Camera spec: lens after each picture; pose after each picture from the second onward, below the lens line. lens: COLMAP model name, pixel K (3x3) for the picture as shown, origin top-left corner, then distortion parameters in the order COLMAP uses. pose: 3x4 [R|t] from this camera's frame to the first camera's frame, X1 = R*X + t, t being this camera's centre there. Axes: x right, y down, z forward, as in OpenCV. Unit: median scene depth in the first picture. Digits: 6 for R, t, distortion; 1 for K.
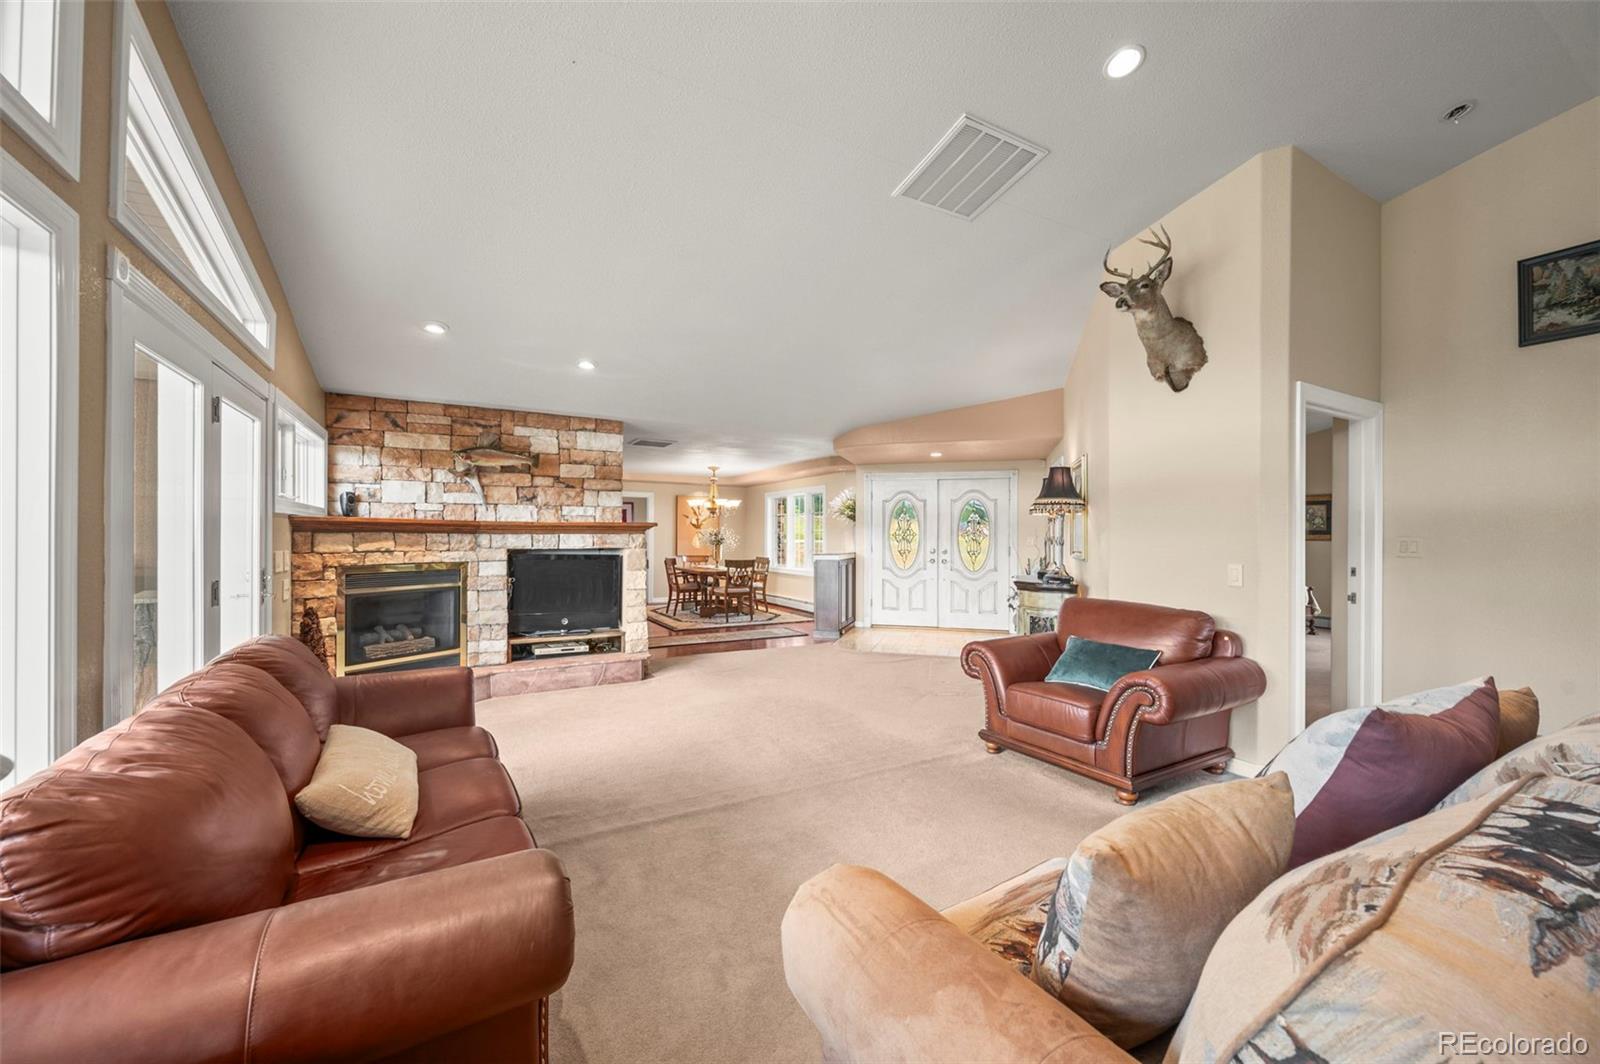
lens RADIAL K [[629.1, 0, 802.1], [0, 629.1, 531.6], [0, 0, 1]] dist [-0.000987, -0.000082]
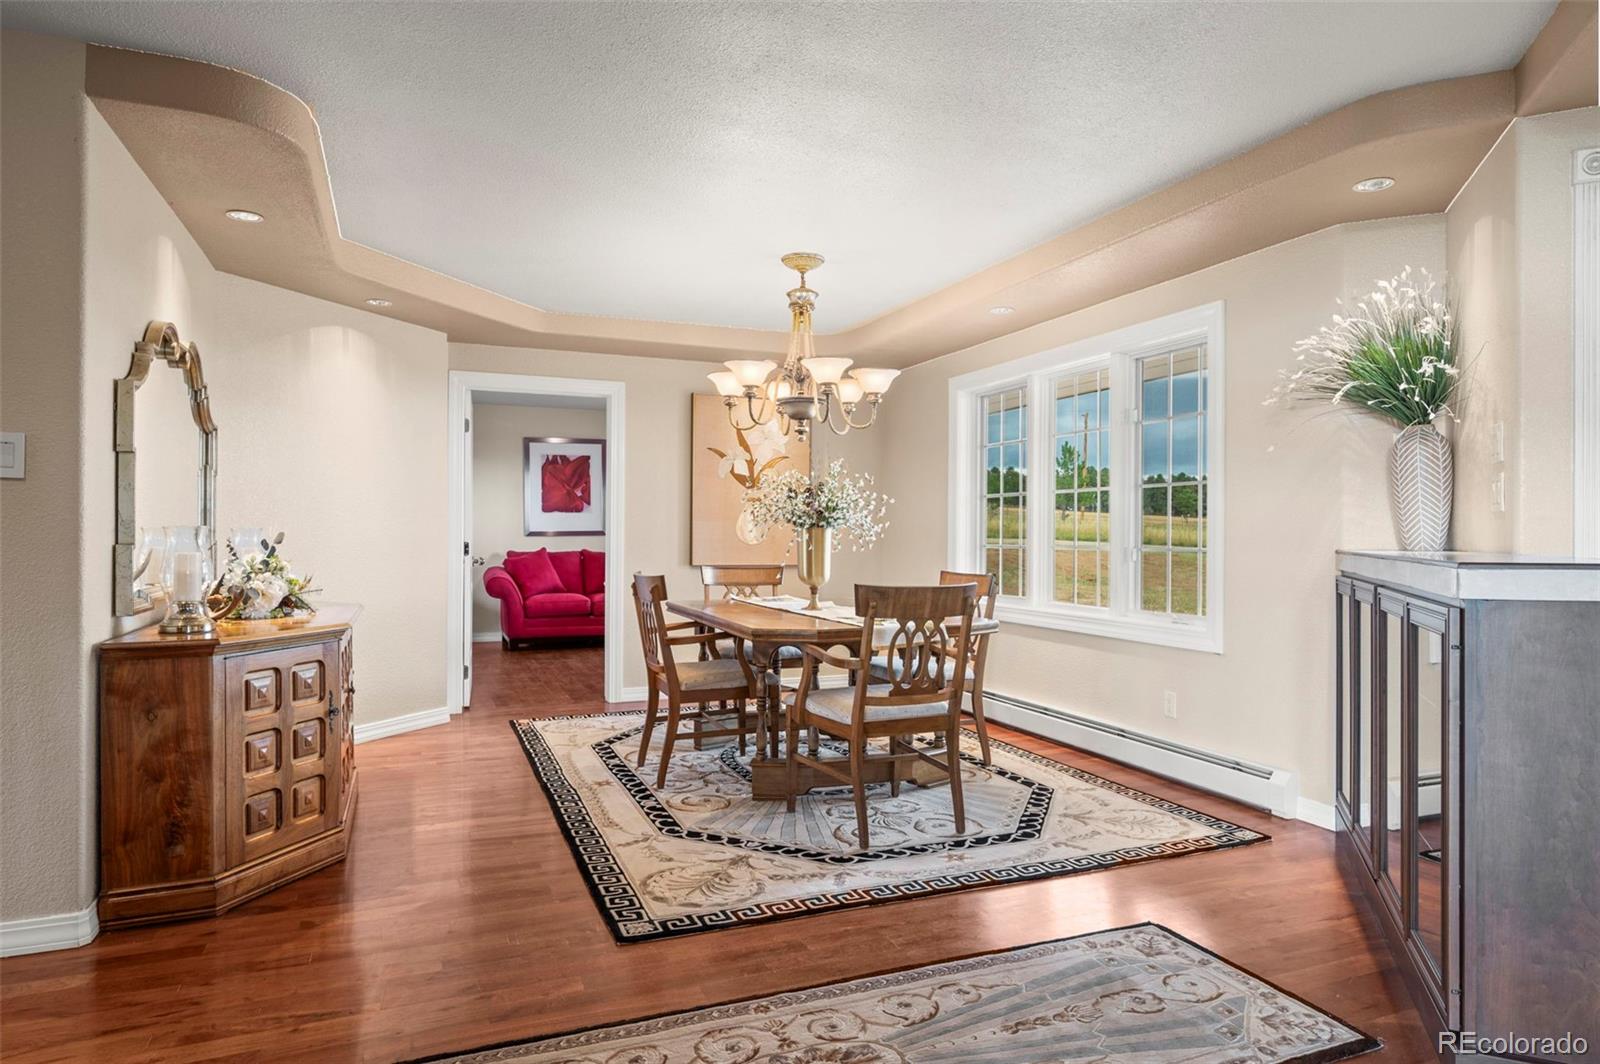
lens RADIAL K [[949.9, 0, 805.2], [0, 949.9, 540.3], [0, 0, 1]] dist [-0.000292, -0.000178]
pose [[0.993023, 0.000263, -0.117923, -0.163171], [0.001153, 0.999928, 0.011943, 0.039696], [0.117918, -0.011996, 0.992951, 1.058991]]
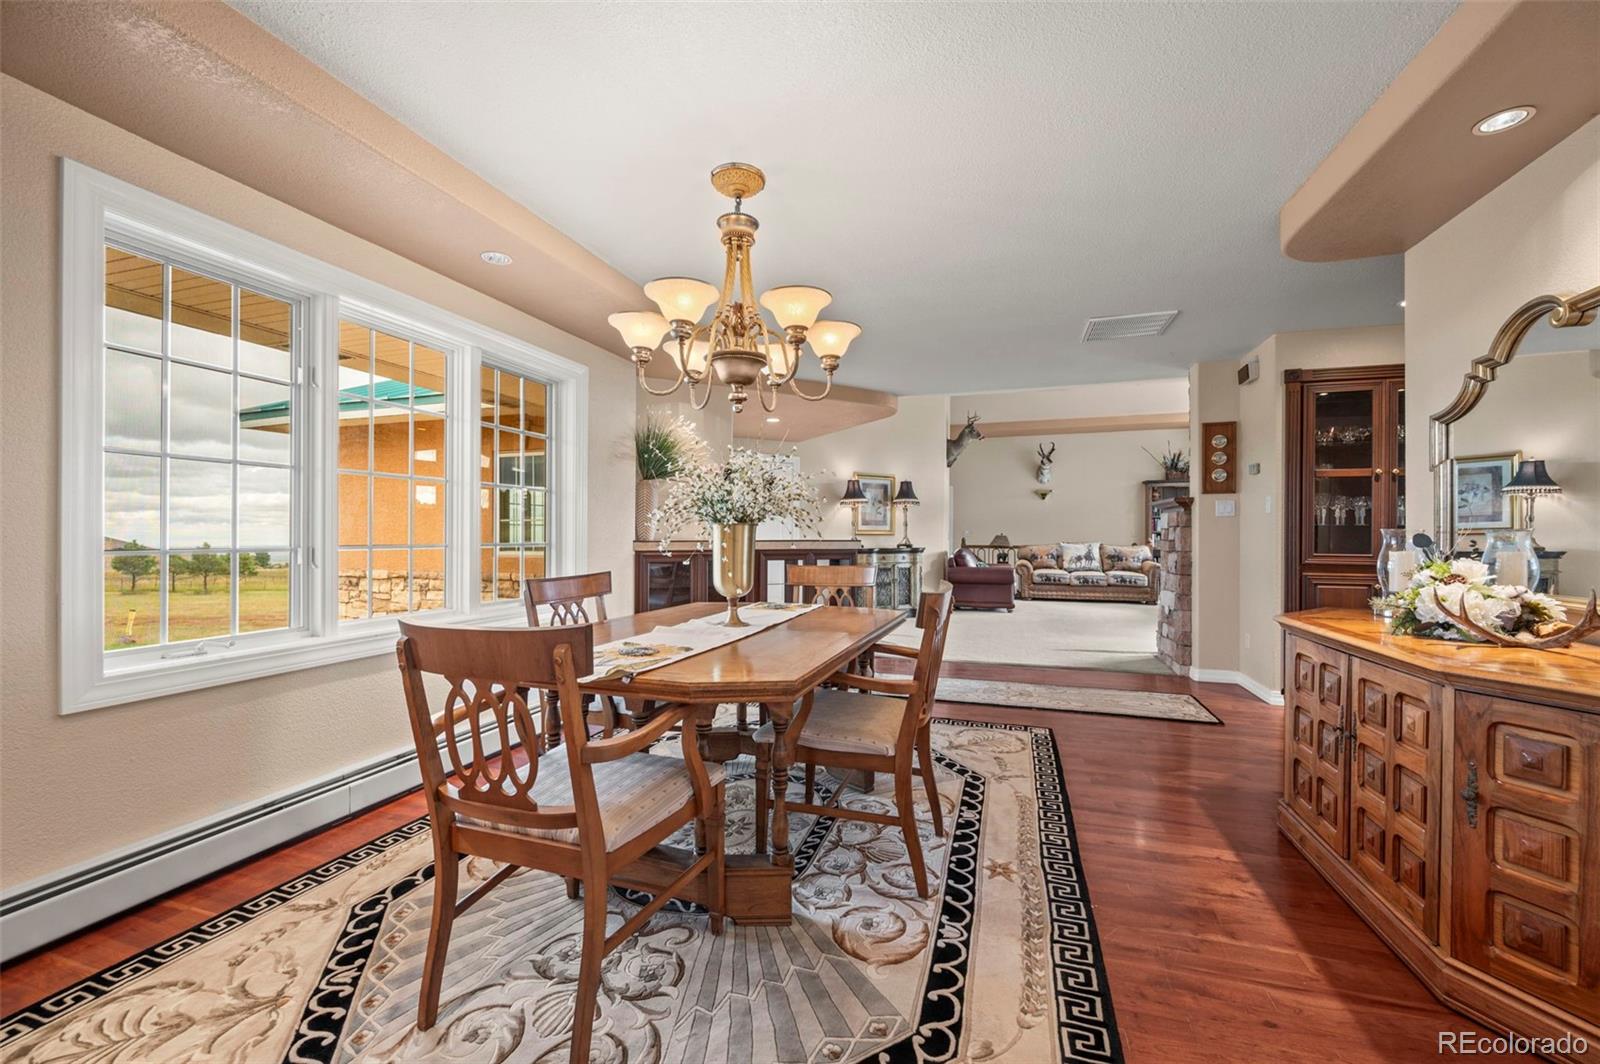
lens RADIAL K [[637.3, 0, 806.2], [0, 637.3, 539.5], [0, 0, 1]] dist [0.001157, 0.000032]
pose [[-0.688229, -0.010468, 0.725418, -0.595327], [-0.011389, 0.999929, 0.003624, 0.047960], [-0.725404, -0.005768, -0.688299, 2.111421]]
